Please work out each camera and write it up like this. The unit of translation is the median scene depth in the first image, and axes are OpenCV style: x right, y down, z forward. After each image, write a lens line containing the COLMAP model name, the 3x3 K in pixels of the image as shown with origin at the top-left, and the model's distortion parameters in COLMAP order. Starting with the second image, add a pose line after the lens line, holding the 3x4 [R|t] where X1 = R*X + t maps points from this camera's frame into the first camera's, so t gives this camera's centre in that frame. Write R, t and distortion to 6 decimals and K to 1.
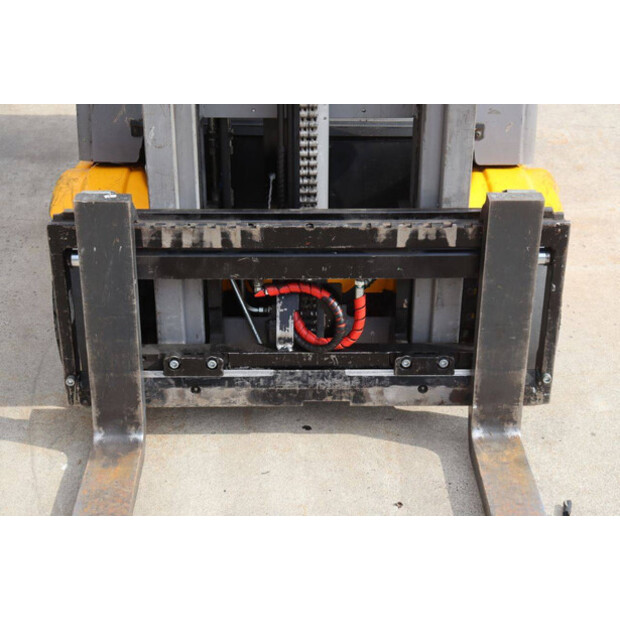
lens RADIAL K [[1123.4, 0, 311.7], [0, 1123.4, 309.5], [0, 0, 1]] dist [0.213883, 0.000000]
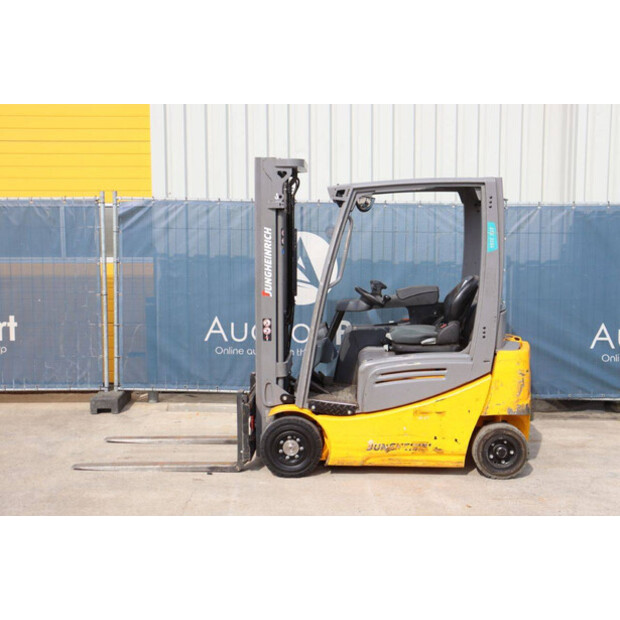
lens RADIAL K [[856.2, 0, 301.4], [0, 856.2, 304.9], [0, 0, 1]] dist [0.060077, 0.000000]
pose [[-0.075909, 0.082646, -0.993684, 2.707770], [-0.451653, 0.885613, 0.108161, -0.686728], [0.888959, 0.457011, -0.029899, 1.037952]]
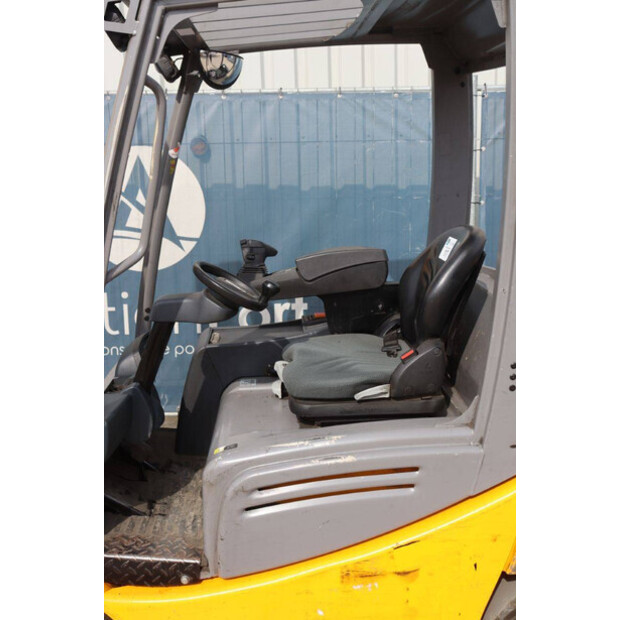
lens RADIAL K [[732.2, 0, 302.1], [0, 732.2, 308.2], [0, 0, 1]] dist [0.006480, 0.000000]
pose [[0.011289, 0.196911, -0.980356, 1.007357], [-0.429169, 0.886479, 0.173113, -0.697294], [0.903153, 0.418785, 0.094516, 1.141130]]
